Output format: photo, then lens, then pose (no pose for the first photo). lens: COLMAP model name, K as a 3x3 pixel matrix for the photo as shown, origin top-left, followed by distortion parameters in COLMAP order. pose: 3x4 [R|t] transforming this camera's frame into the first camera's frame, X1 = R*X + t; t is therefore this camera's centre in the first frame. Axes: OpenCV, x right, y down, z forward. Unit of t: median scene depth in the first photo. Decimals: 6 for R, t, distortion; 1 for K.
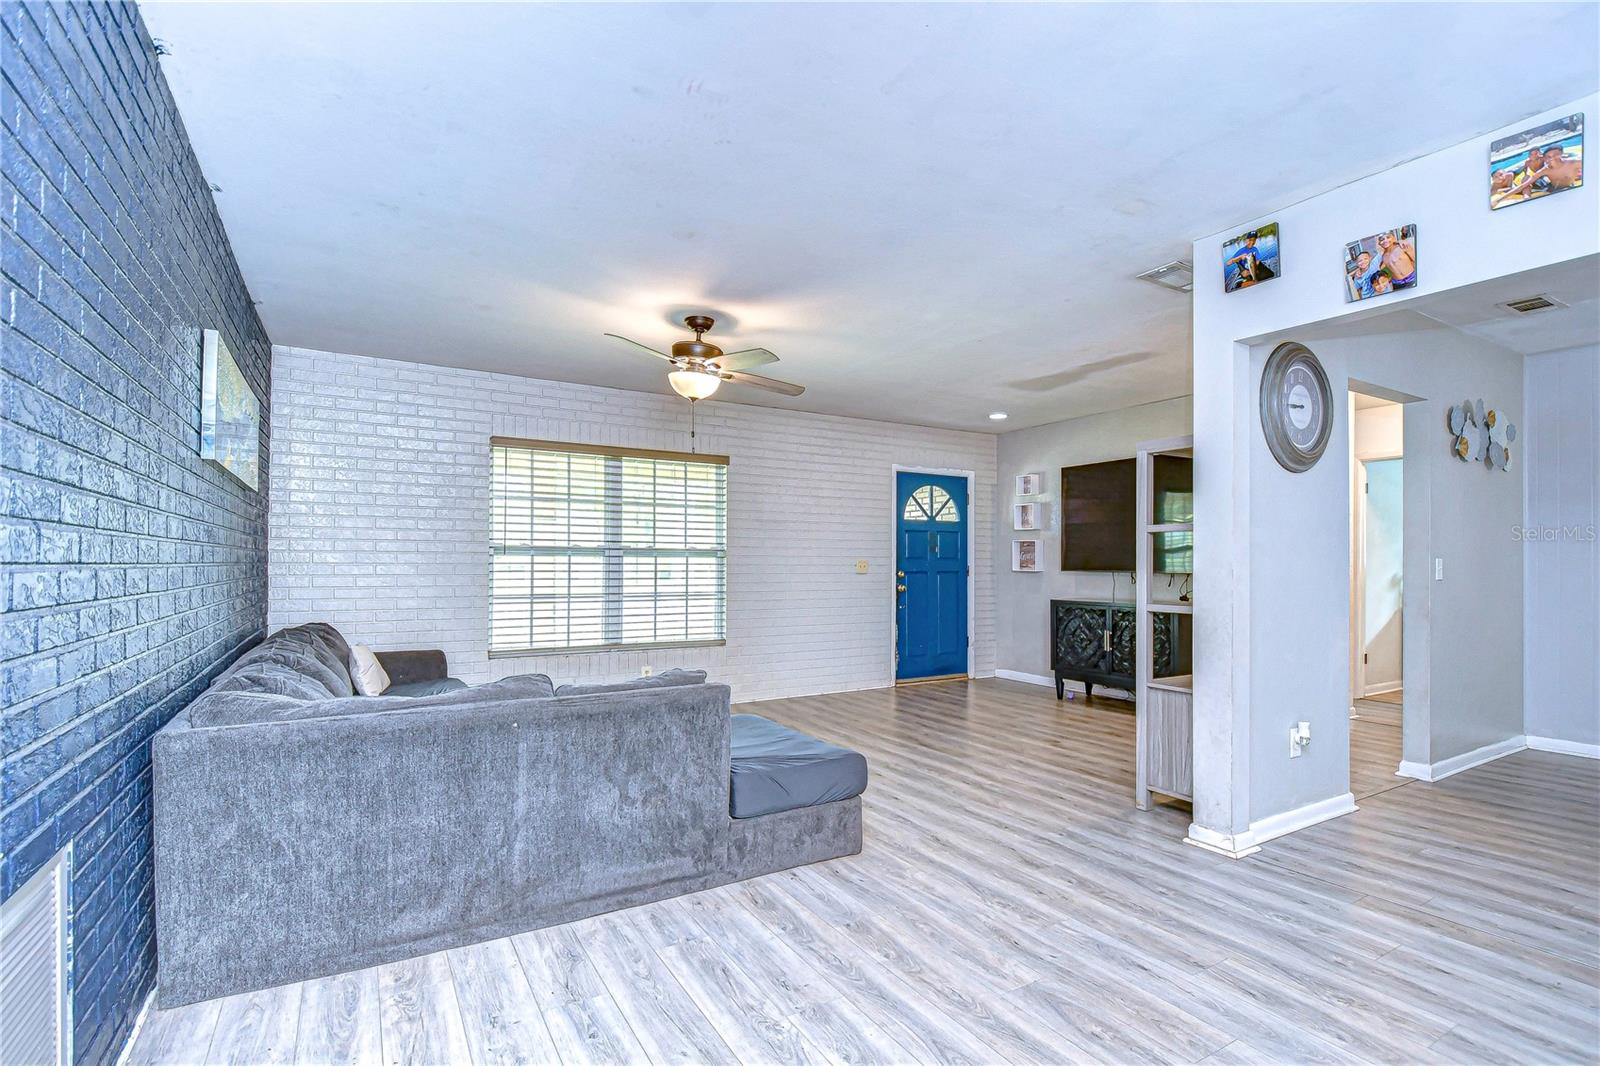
lens RADIAL K [[752.6, 0, 796.1], [0, 752.6, 562.5], [0, 0, 1]] dist [-0.010390, -0.001790]
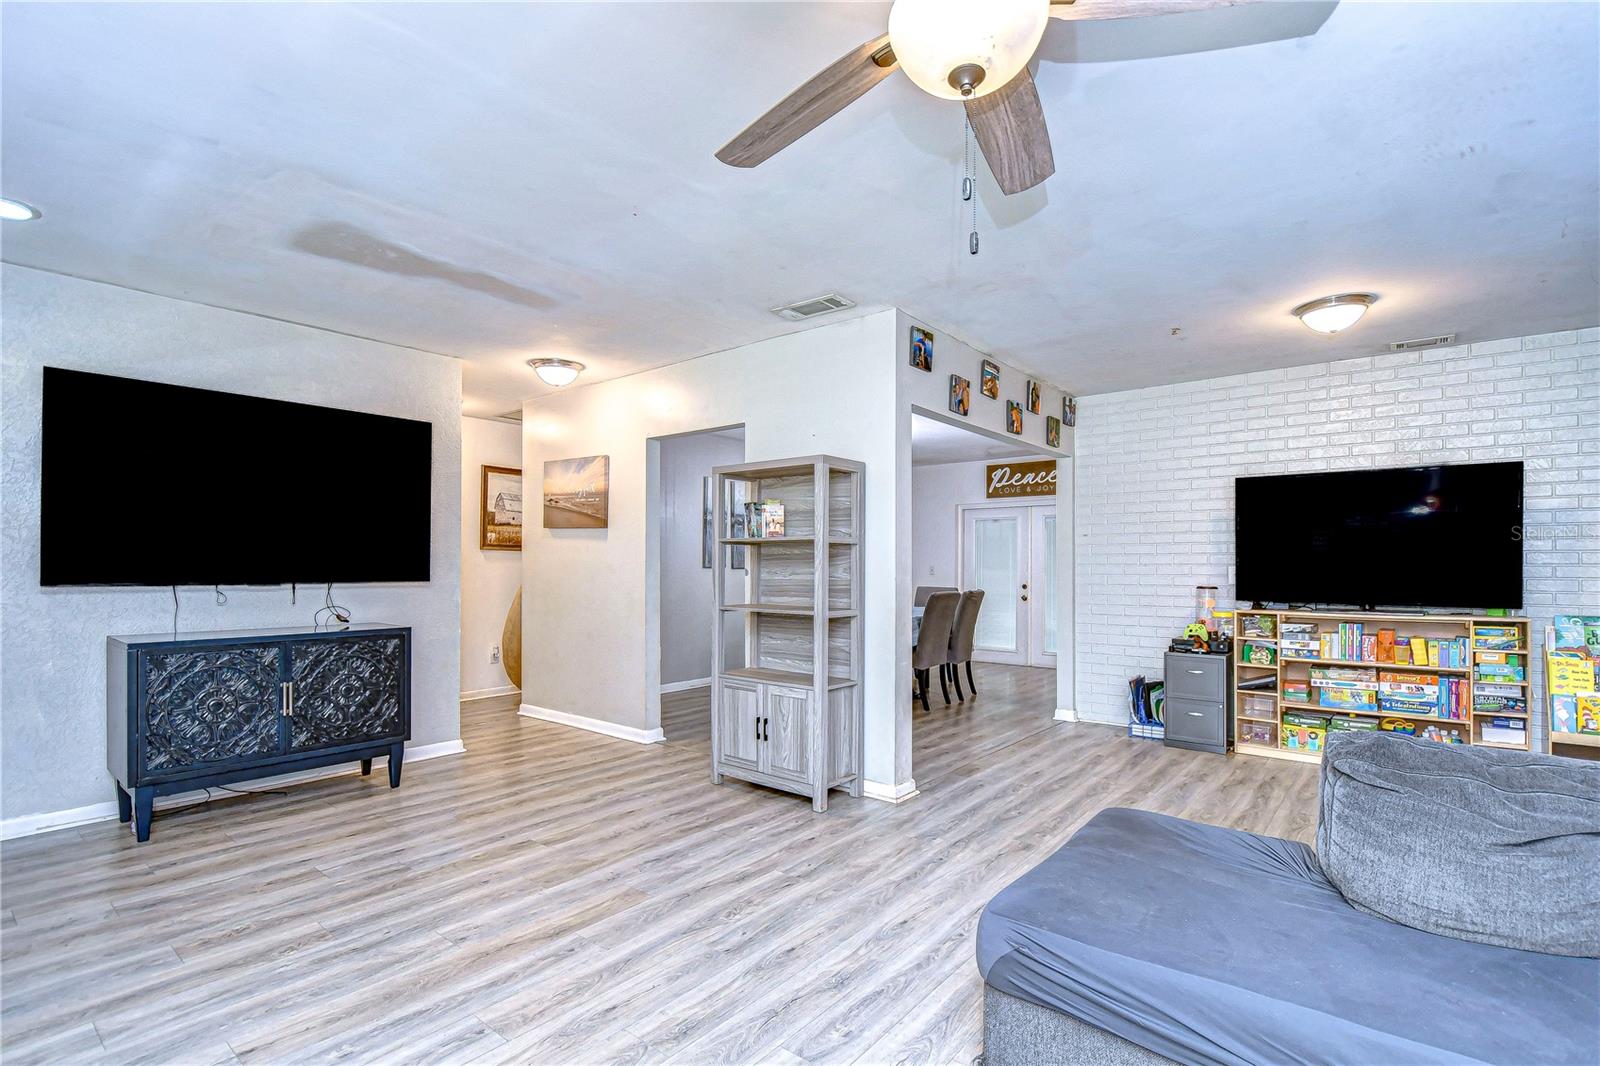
lens RADIAL K [[752.6, 0, 795.7], [0, 752.6, 566.3], [0, 0, 1]] dist [-0.010390, -0.001790]
pose [[-0.353662, -0.003401, 0.935367, -0.544567], [-0.005128, 0.999985, 0.001697, -0.010150], [-0.935359, -0.004196, -0.353674, 1.556864]]
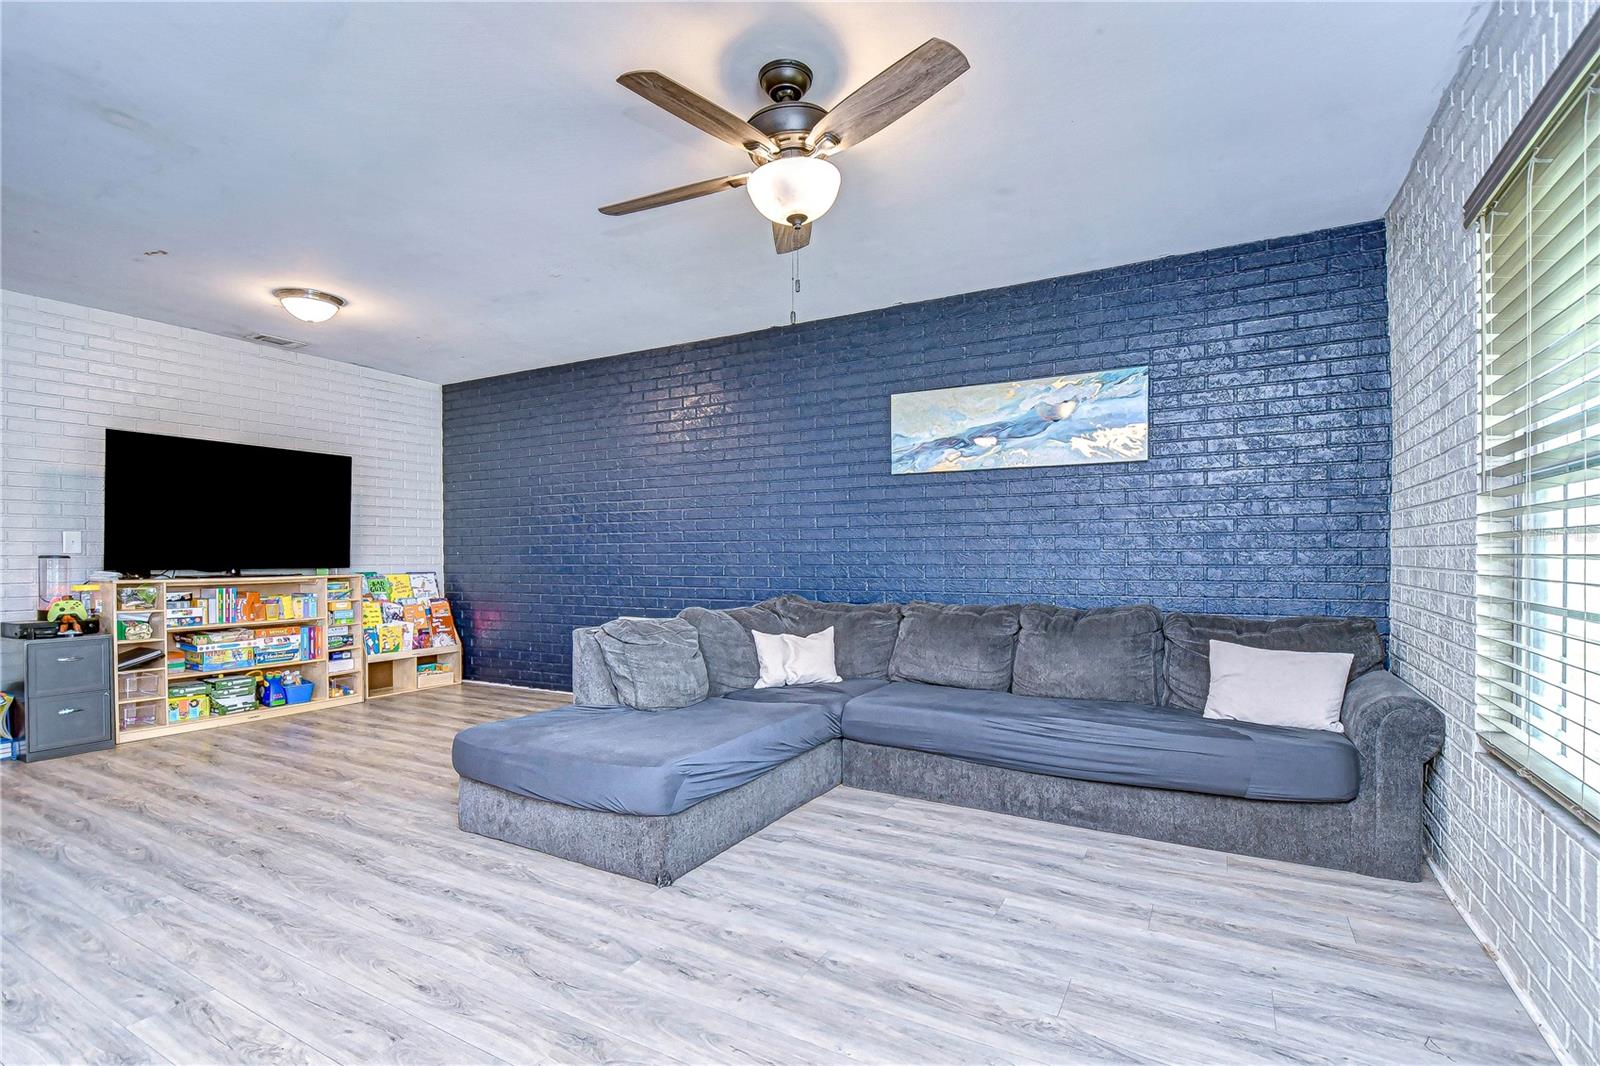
lens RADIAL K [[752.6, 0, 808.6], [0, 752.6, 569.9], [0, 0, 1]] dist [-0.010390, -0.001790]
pose [[-0.859822, 0.010263, -0.510490, 0.178537], [0.000878, 0.999826, 0.018621, 0.033327], [0.510593, 0.015563, -0.859682, 1.943790]]
